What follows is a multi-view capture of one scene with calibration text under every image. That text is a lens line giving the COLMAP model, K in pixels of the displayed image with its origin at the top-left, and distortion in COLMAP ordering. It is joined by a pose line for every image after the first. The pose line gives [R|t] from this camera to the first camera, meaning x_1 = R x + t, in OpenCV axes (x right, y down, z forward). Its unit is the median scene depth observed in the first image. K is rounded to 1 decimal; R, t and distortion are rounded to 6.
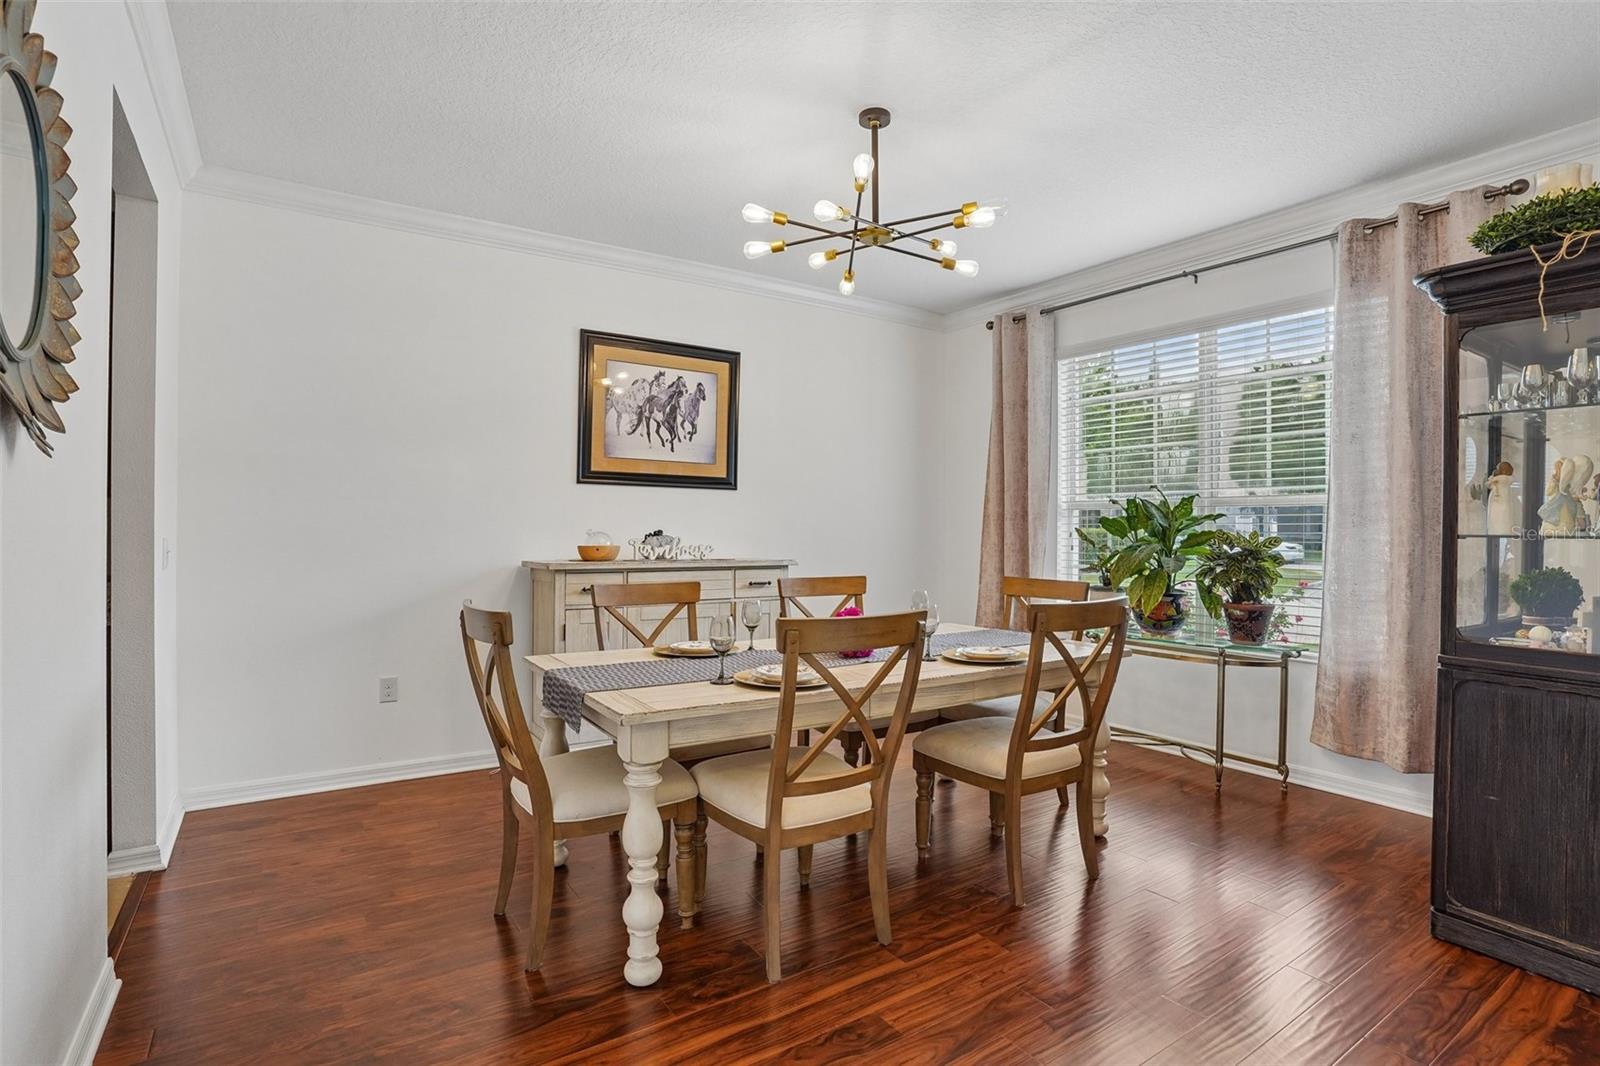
lens RADIAL K [[786.3, 0, 794.2], [0, 786.3, 532.5], [0, 0, 1]] dist [-0.080865, 0.041351]
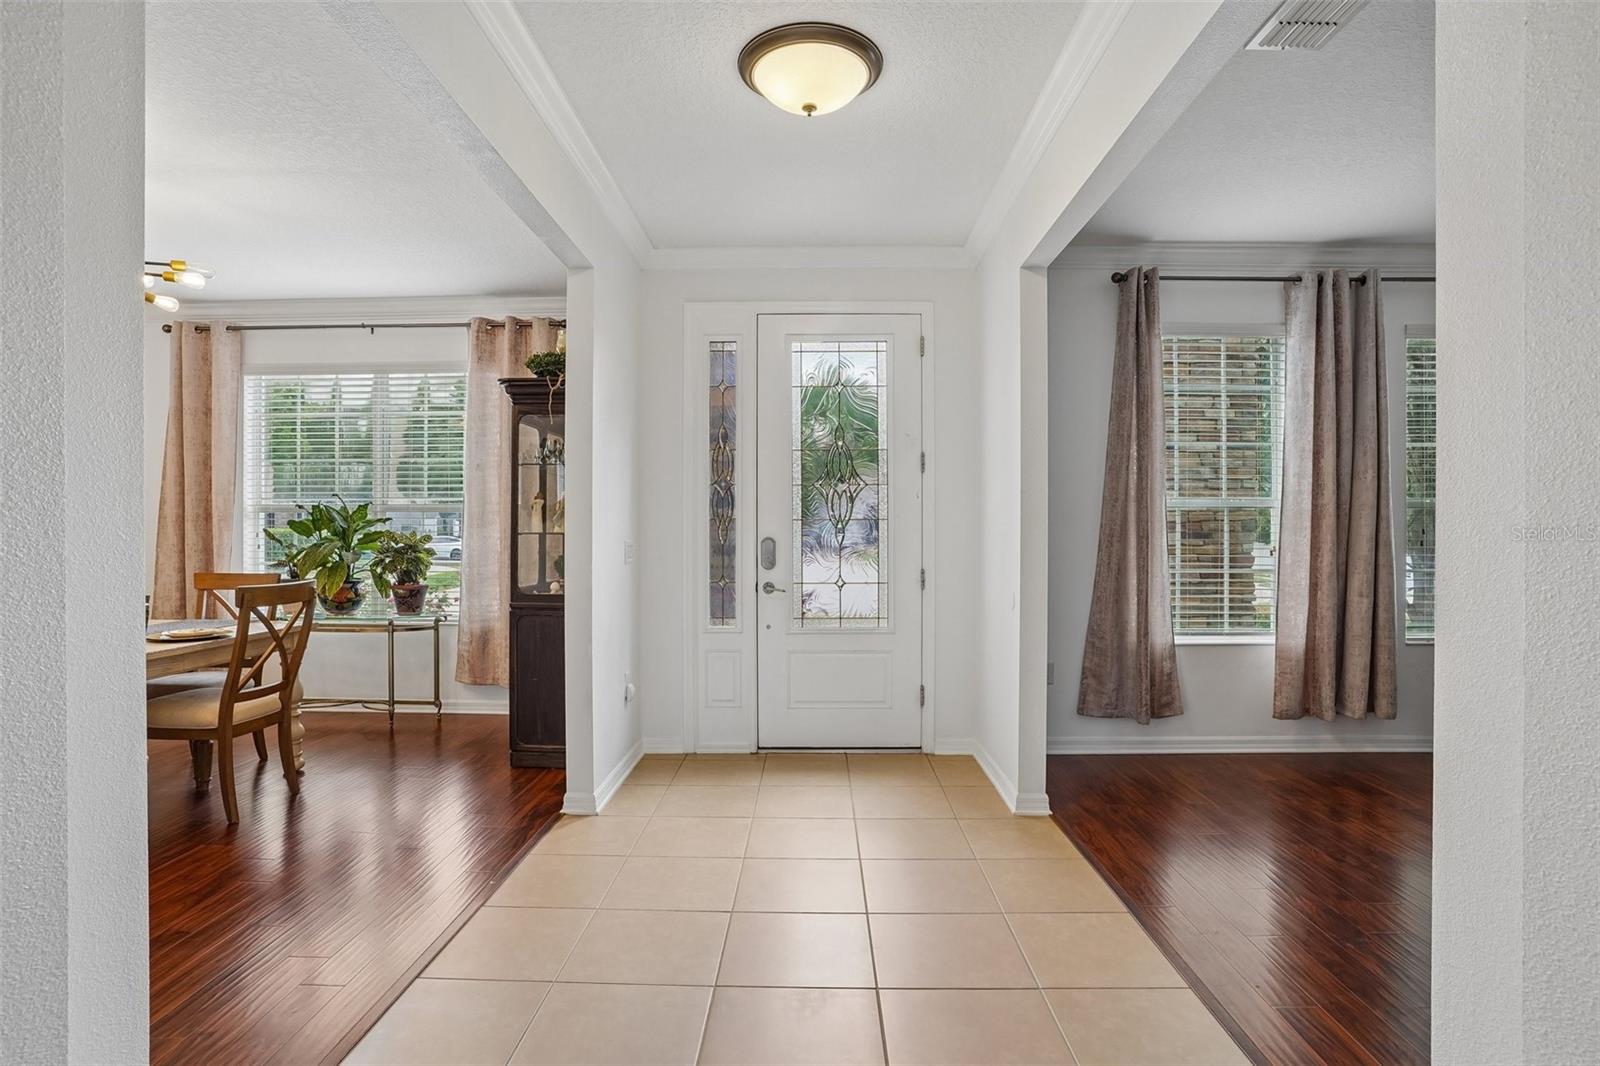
lens RADIAL K [[806.1, 0, 802.5], [0, 806.1, 539.9], [0, 0, 1]] dist [-0.080168, 0.042563]
pose [[0.565950, -0.011231, 0.824363, -0.154902], [0.004360, 0.999934, 0.010629, 0.001936], [-0.824428, -0.002422, 0.565962, -0.336702]]
